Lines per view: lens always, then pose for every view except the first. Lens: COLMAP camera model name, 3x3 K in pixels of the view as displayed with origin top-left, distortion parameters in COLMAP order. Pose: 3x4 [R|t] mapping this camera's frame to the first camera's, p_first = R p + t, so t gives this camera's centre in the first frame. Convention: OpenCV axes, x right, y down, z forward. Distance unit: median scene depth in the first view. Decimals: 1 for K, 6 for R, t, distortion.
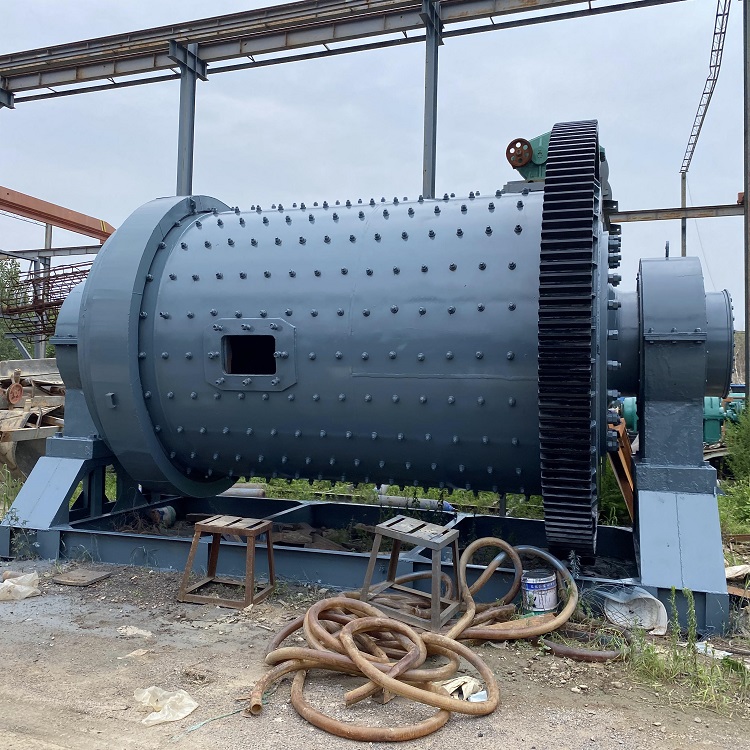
lens RADIAL K [[695.4, 0, 375.0], [0, 695.4, 375.0], [0, 0, 1]] dist [0.014972, -0.008652]
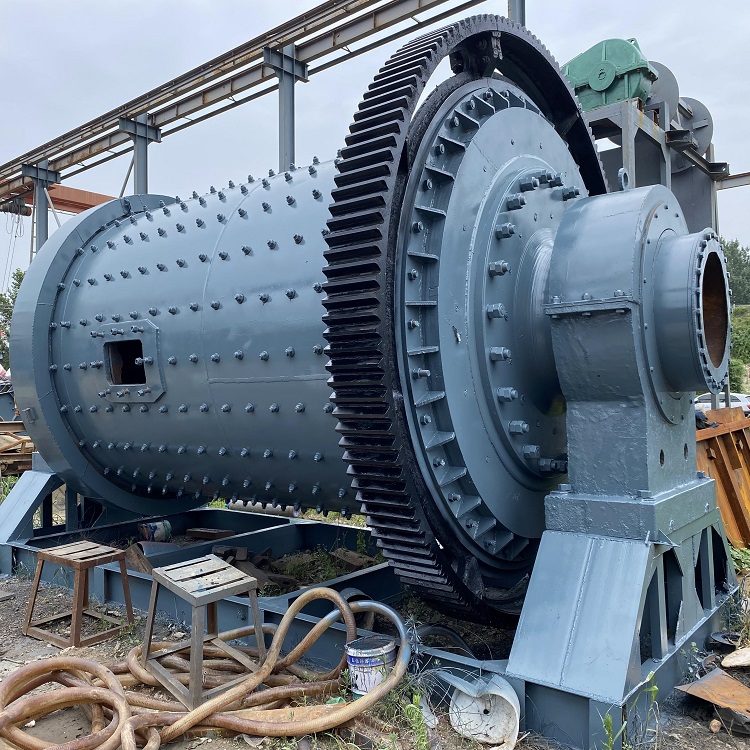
lens RADIAL K [[695.4, 0, 375.0], [0, 695.4, 375.0], [0, 0, 1]] dist [0.014972, -0.008652]
pose [[0.934002, -0.042112, -0.354778, 0.434402], [0.042144, 0.999082, -0.007639, 0.007767], [0.354774, -0.007817, 0.934919, 0.268587]]
